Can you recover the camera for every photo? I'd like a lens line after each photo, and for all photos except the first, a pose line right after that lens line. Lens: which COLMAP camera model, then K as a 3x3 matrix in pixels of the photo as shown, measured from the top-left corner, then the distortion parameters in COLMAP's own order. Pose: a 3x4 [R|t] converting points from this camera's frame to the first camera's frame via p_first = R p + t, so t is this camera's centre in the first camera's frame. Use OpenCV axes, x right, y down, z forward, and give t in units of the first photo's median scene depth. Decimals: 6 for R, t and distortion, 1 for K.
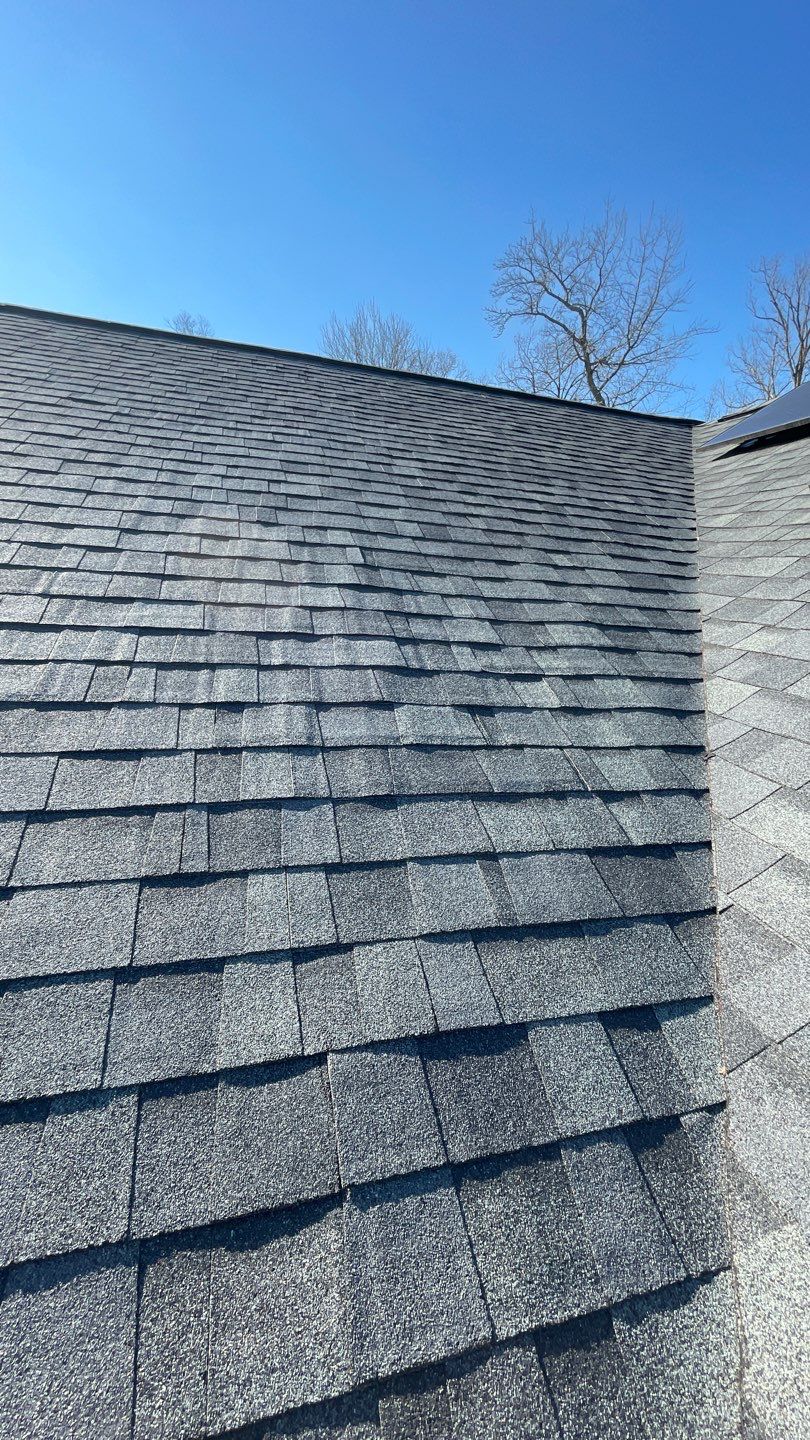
lens RADIAL K [[585.2, 0, 404.3], [0, 585.2, 723.0], [0, 0, 1]] dist [-0.003207, -0.000591]
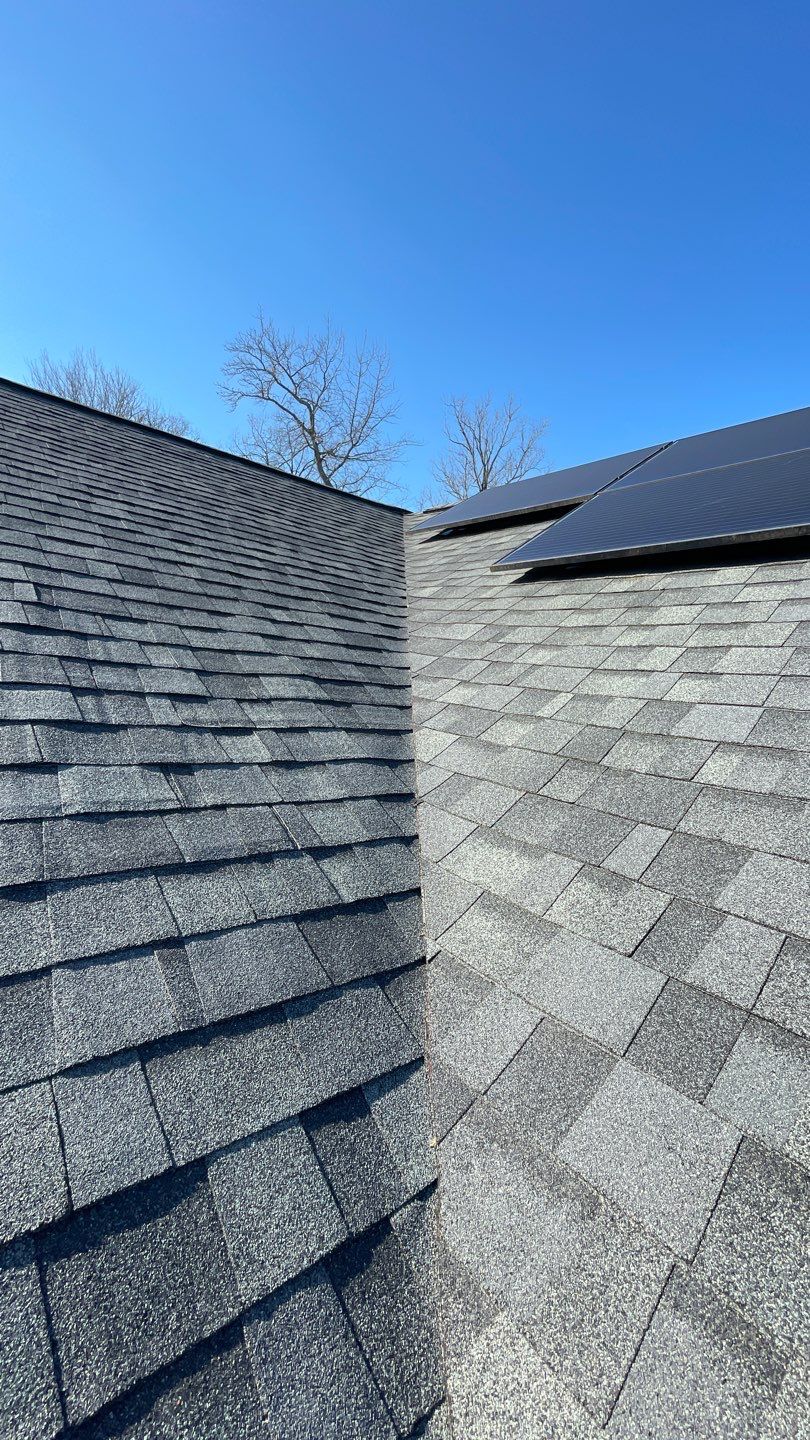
lens RADIAL K [[585.2, 0, 403.3], [0, 585.2, 724.0], [0, 0, 1]] dist [-0.003207, -0.000591]
pose [[0.911092, -0.018098, 0.411805, 0.081127], [0.061993, 0.993689, -0.093485, 0.014877], [-0.407515, 0.110702, 0.906464, 0.068319]]
